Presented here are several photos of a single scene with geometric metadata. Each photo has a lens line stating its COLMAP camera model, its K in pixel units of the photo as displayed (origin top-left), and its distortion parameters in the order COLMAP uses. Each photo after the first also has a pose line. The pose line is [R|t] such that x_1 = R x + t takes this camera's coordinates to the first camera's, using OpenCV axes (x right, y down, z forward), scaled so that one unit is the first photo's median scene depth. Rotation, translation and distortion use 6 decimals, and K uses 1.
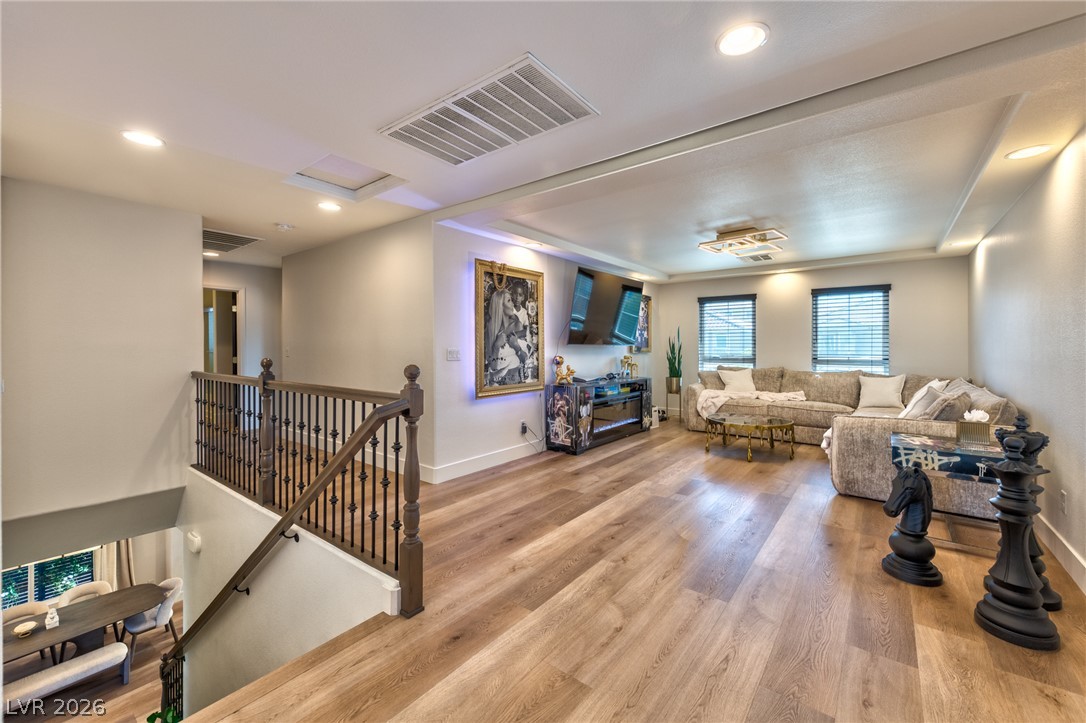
lens RADIAL K [[437.9, 0, 539.8], [0, 437.9, 350.8], [0, 0, 1]] dist [0.013858, -0.000190]
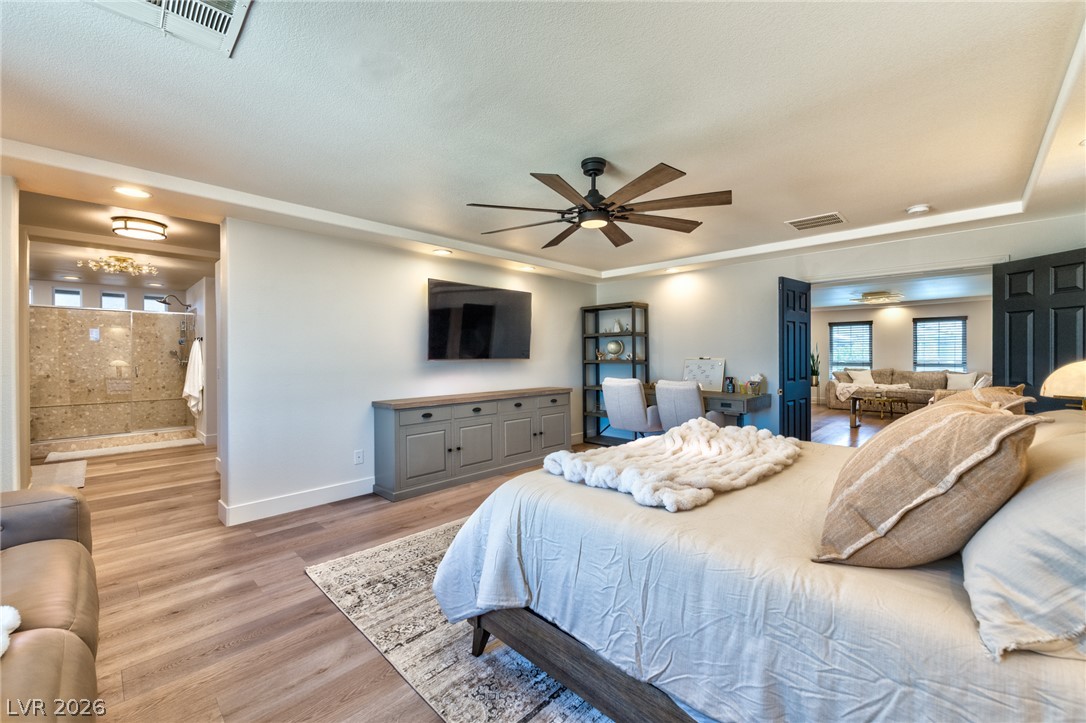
lens RADIAL K [[437.9, 0, 547.1], [0, 437.9, 359.7], [0, 0, 1]] dist [0.013858, -0.000190]
pose [[0.995153, -0.005362, -0.098190, -0.523077], [0.006000, 0.999963, 0.006212, -0.011631], [0.098153, -0.006771, 0.995148, -0.693051]]
